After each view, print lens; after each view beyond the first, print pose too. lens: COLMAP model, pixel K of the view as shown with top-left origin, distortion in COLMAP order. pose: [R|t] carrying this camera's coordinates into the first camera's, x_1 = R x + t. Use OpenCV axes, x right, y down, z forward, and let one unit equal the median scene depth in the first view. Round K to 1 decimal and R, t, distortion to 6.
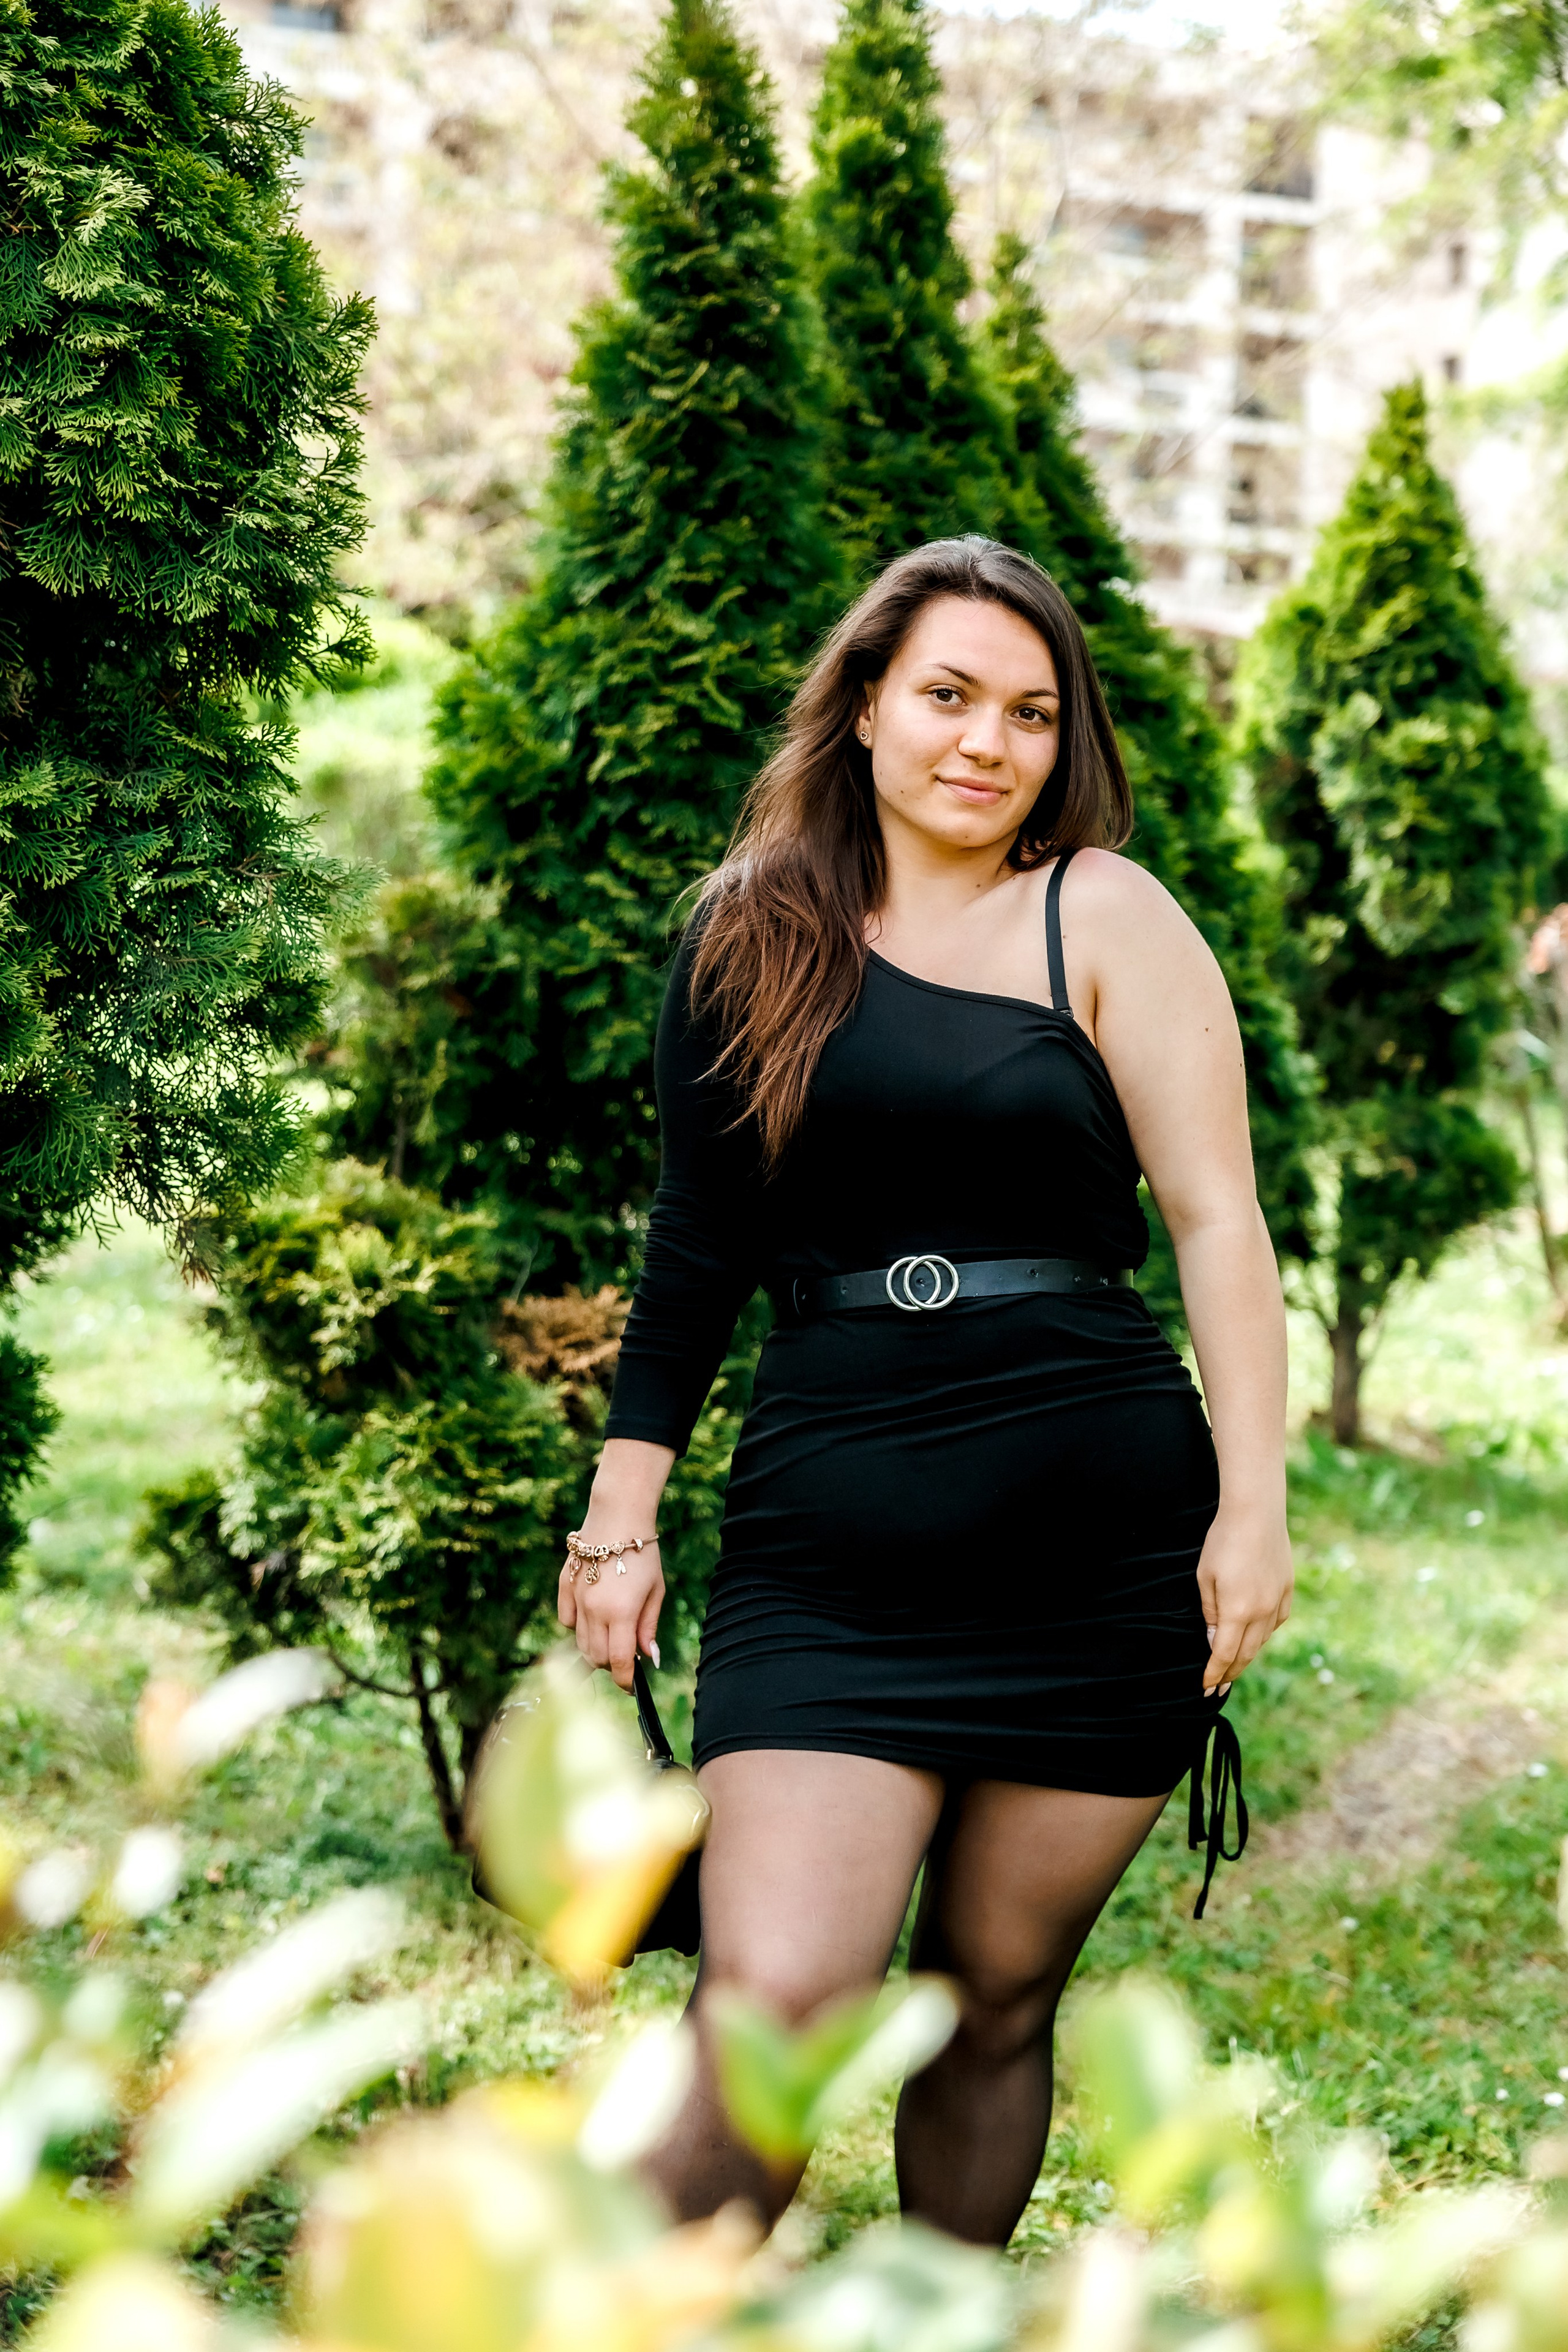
lens RADIAL K [[3440.2, 0, 779.8], [0, 3440.2, 1177.9], [0, 0, 1]] dist [0.105437, -0.431187]
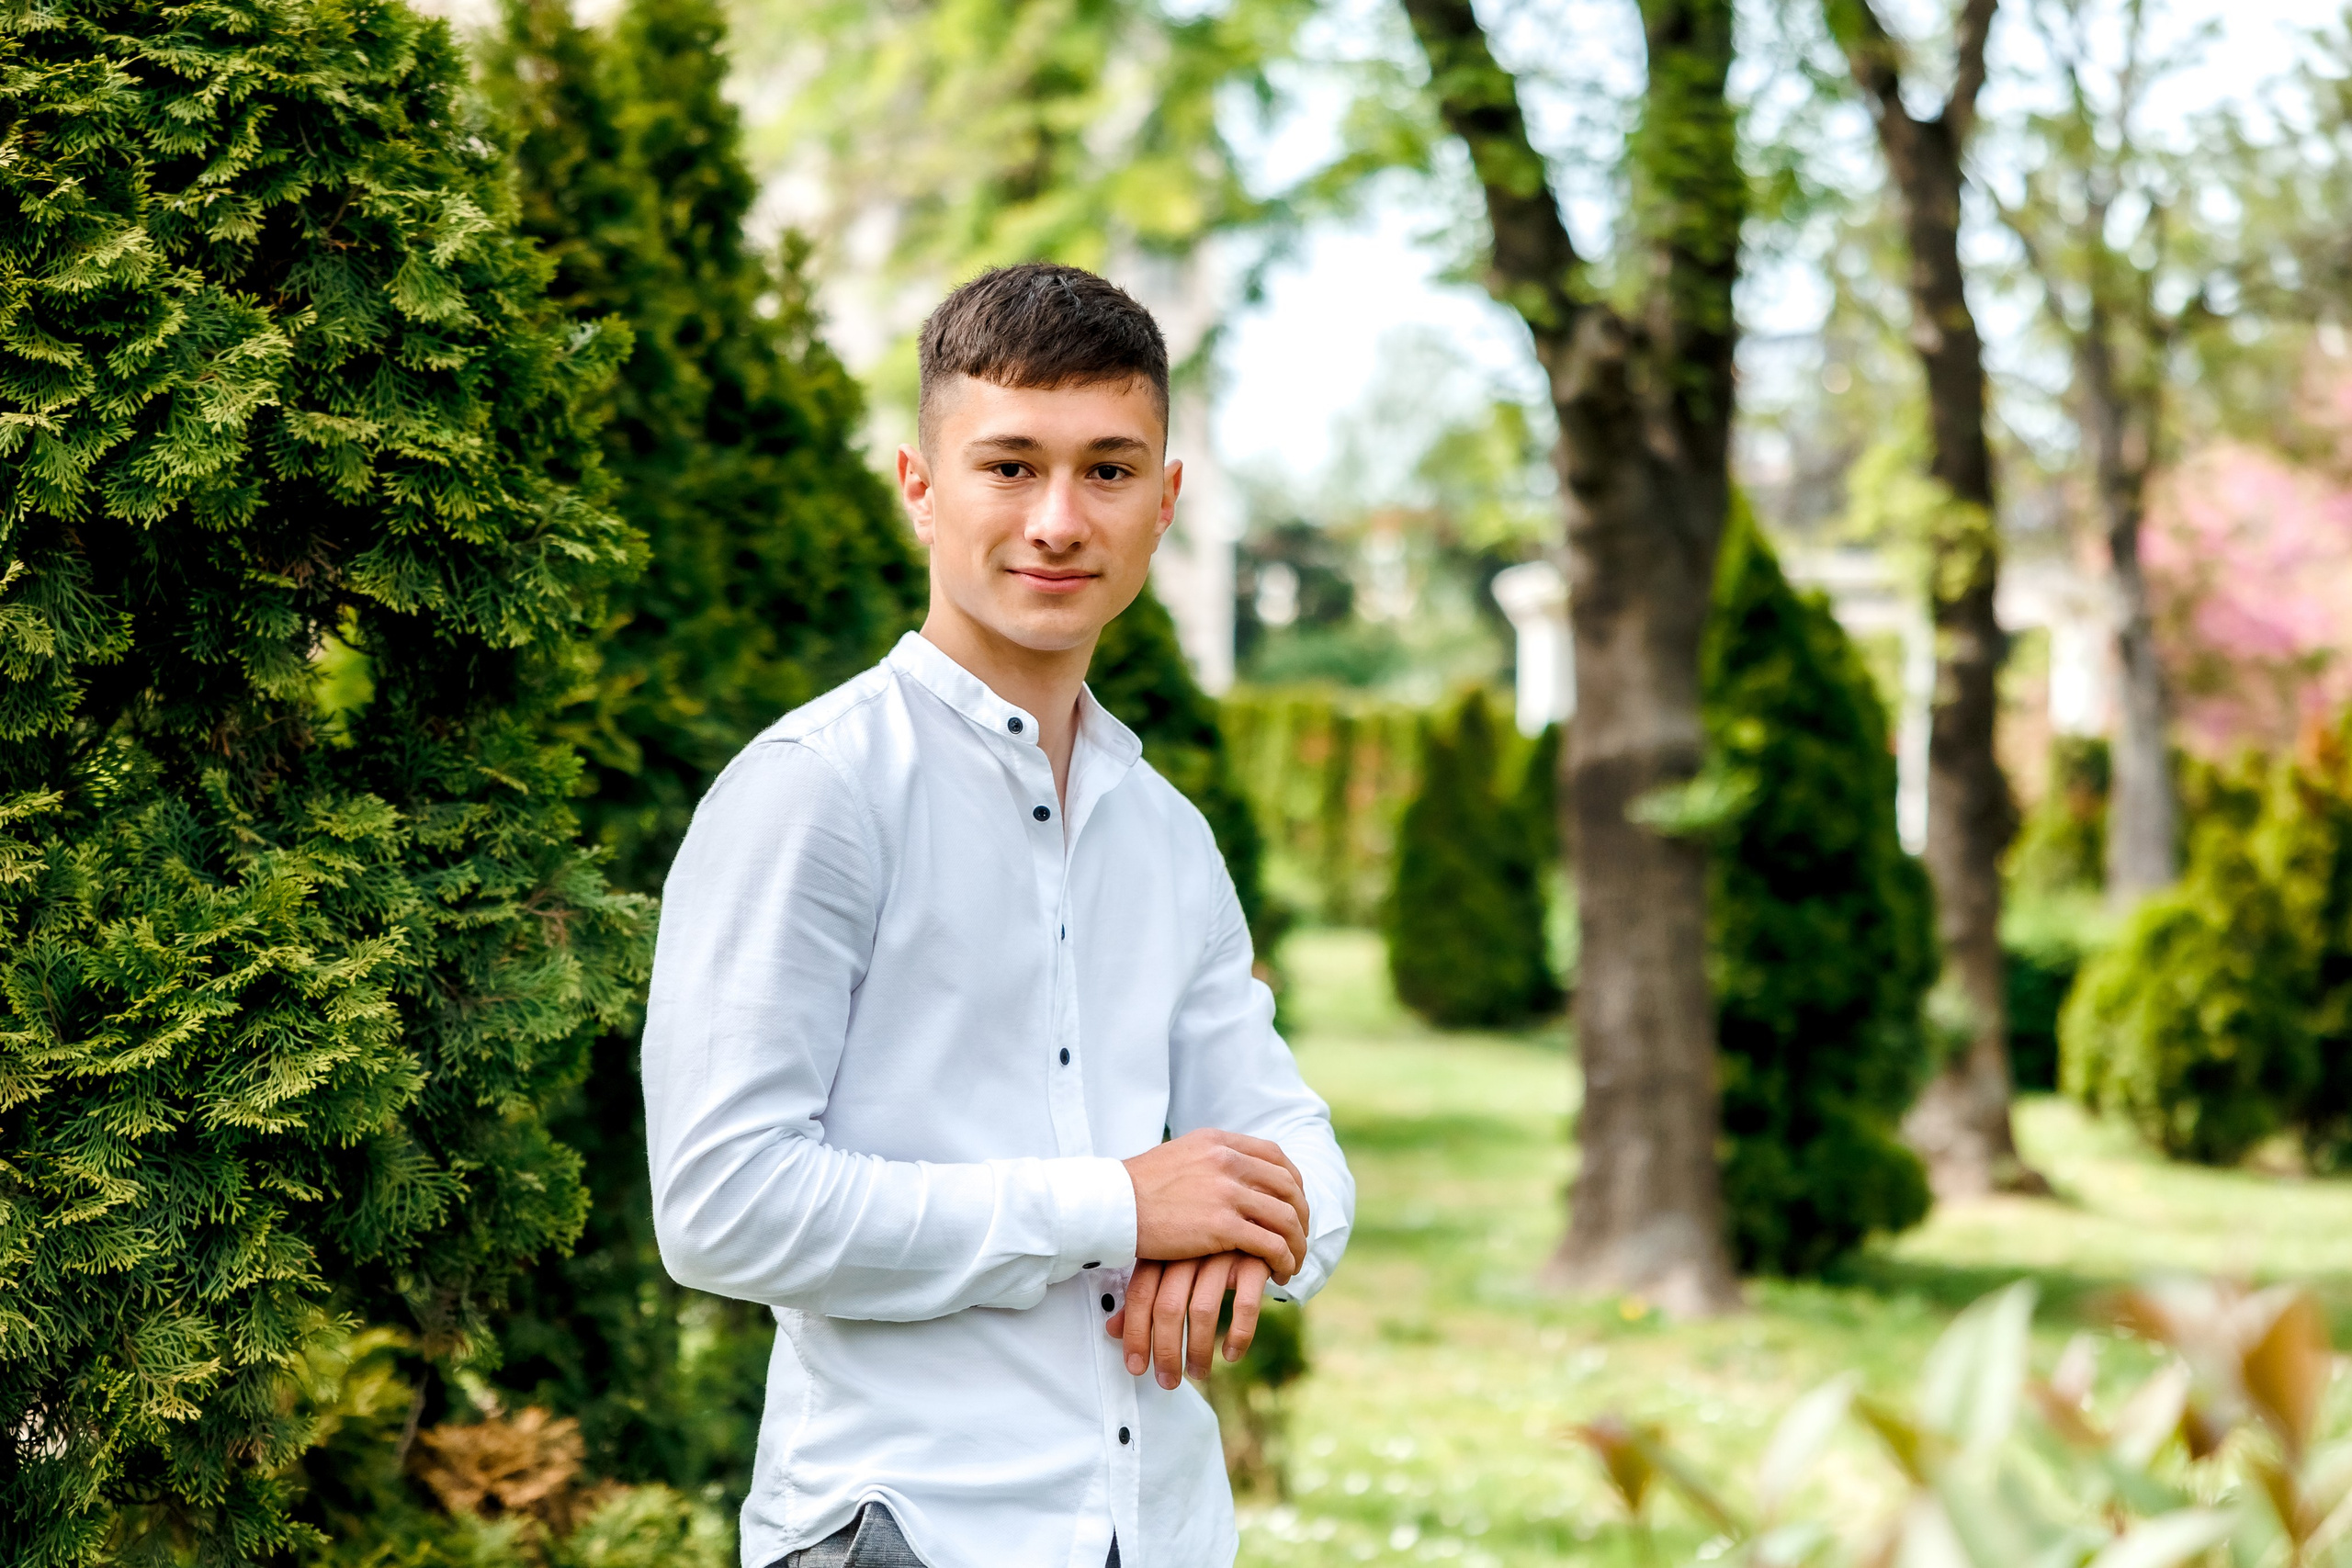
lens RADIAL K [[4599.3, 0, 1245.9], [0, 4599.3, 828.3], [0, 0, 1]] dist [0.013687, 0.399812]
pose [[0.948747, -0.017928, 0.315527, -0.251366], [0.056969, 0.991737, -0.114948, 0.031326], [-0.310859, 0.127031, 0.941929, -0.172392]]
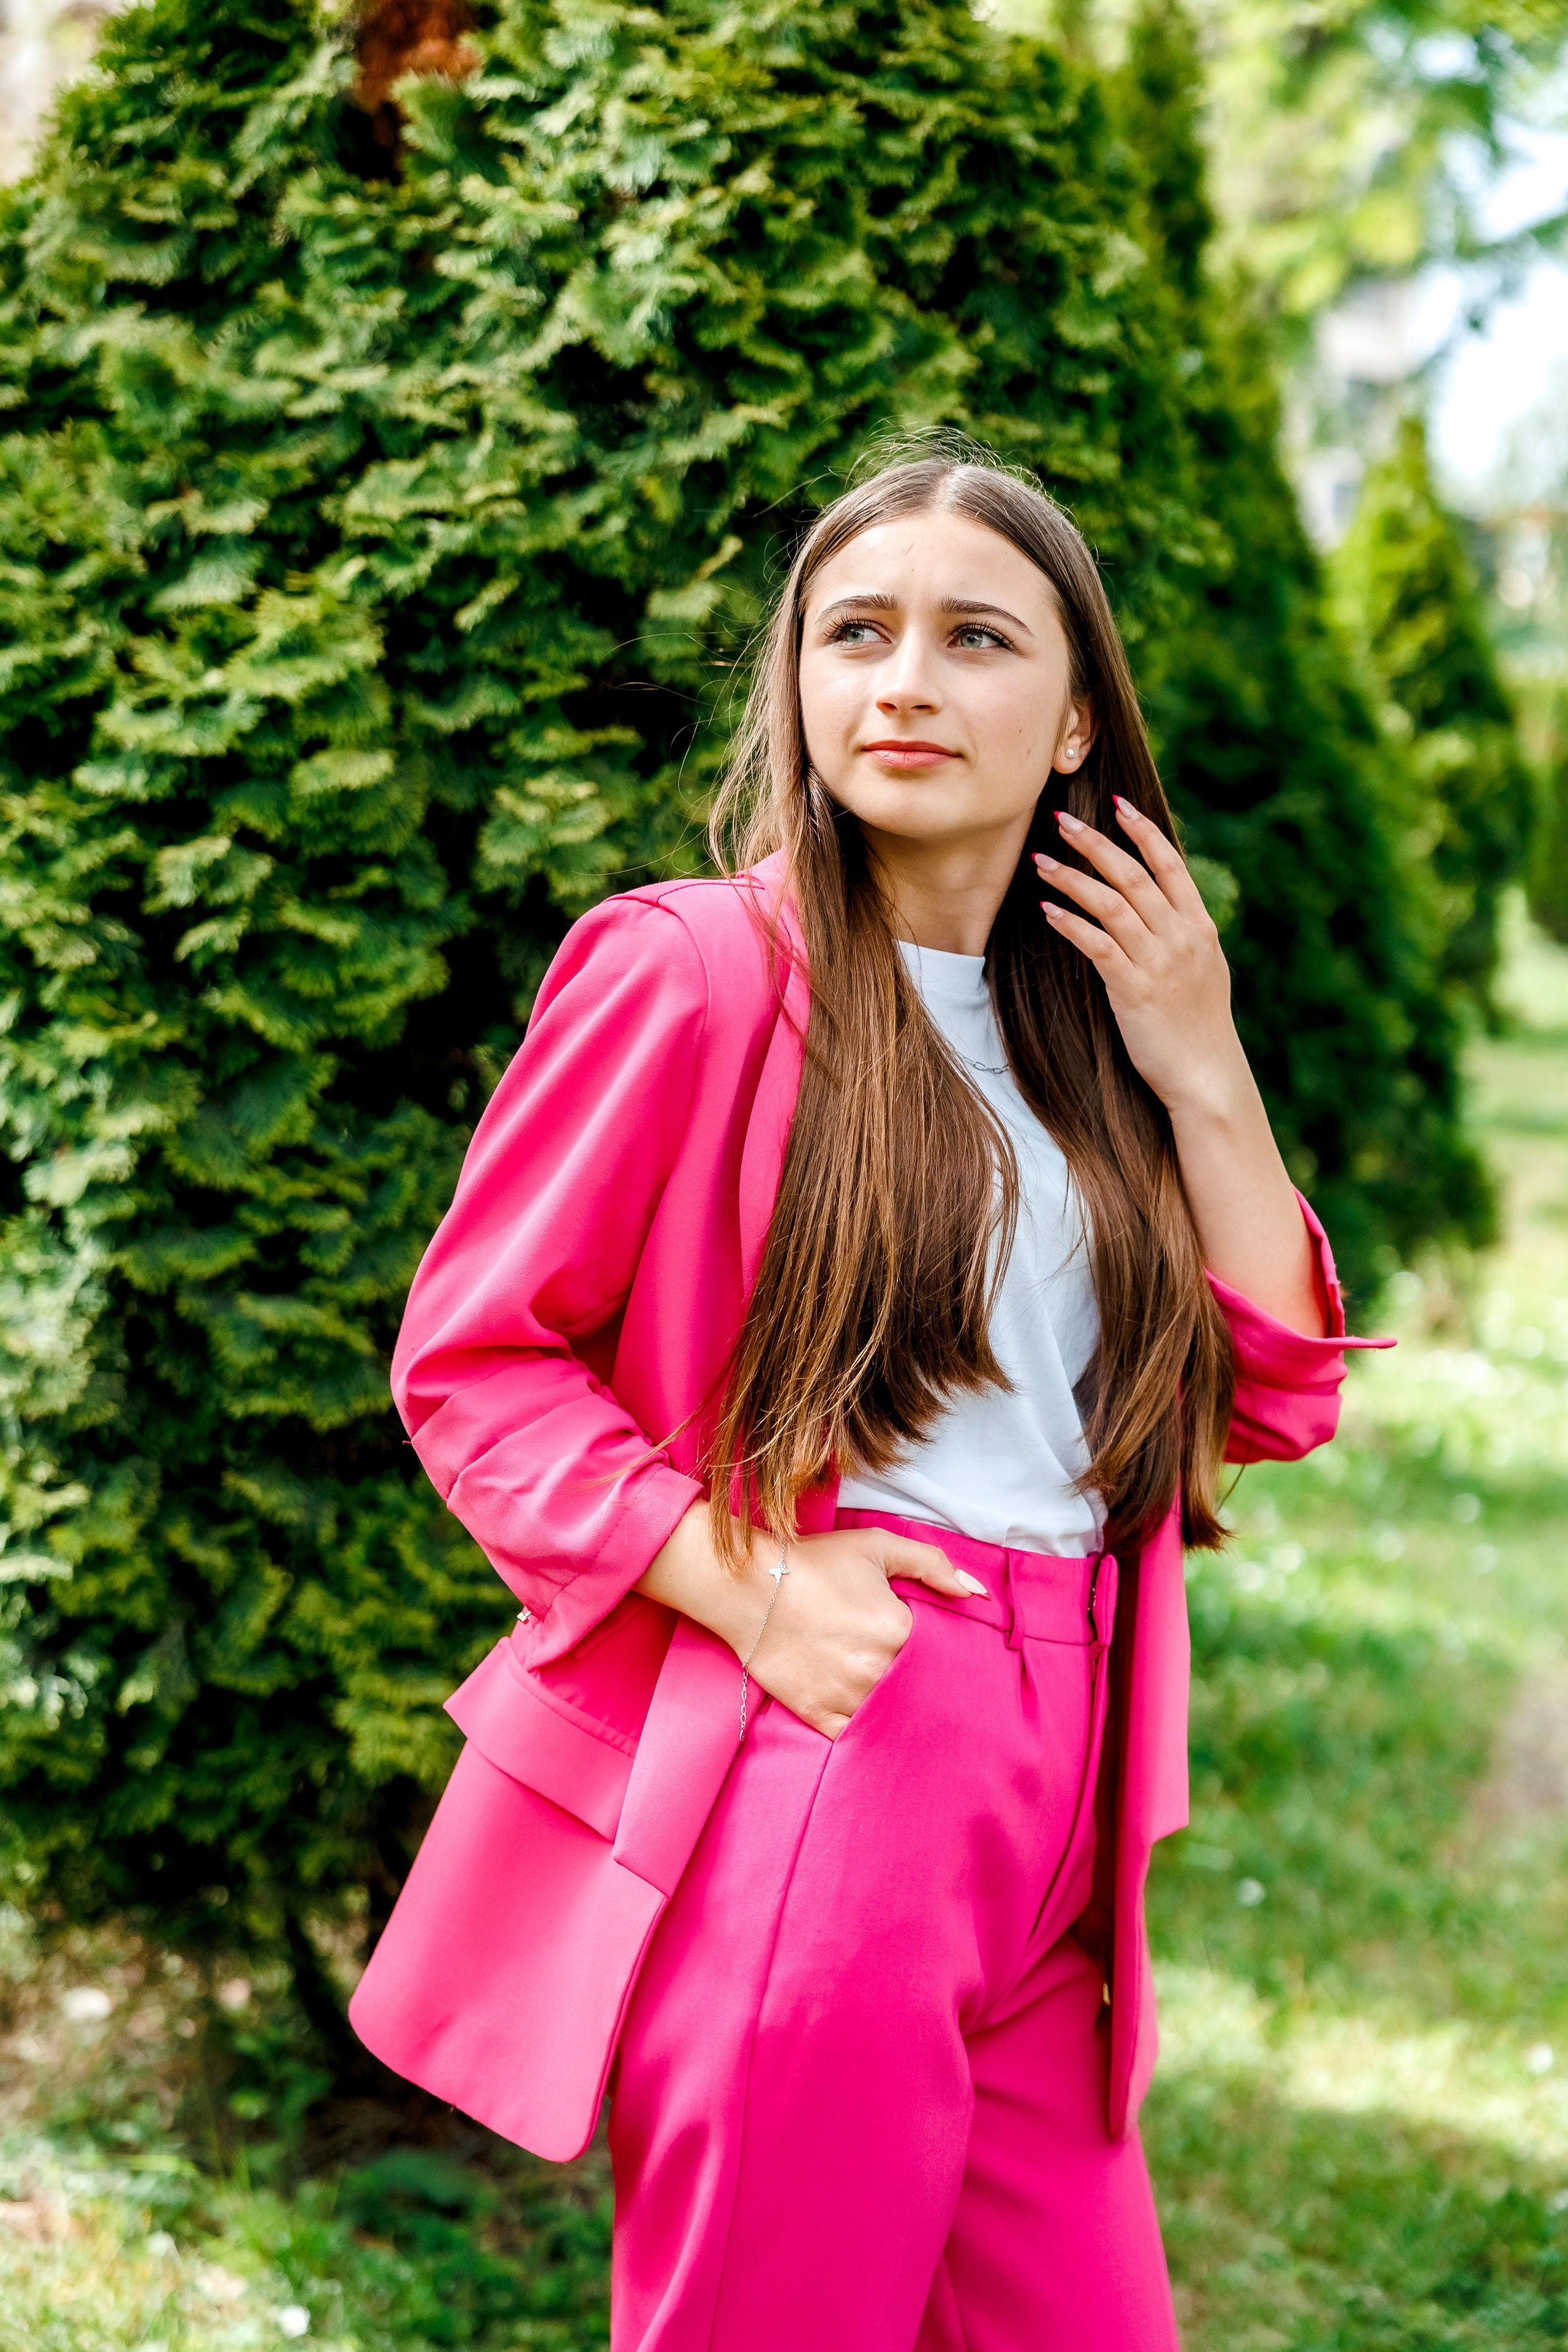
lens RADIAL K [[3671.7, 0, 791.2], [0, 3671.7, 1169.5], [0, 0, 1]] dist [0.037557, -0.006350]
pose [[0.984323, 0.045720, 0.170344, -0.306157], [-0.046774, 0.998903, 0.002177, 0.005607], [-0.170058, -0.010111, 0.985382, -0.088856]]
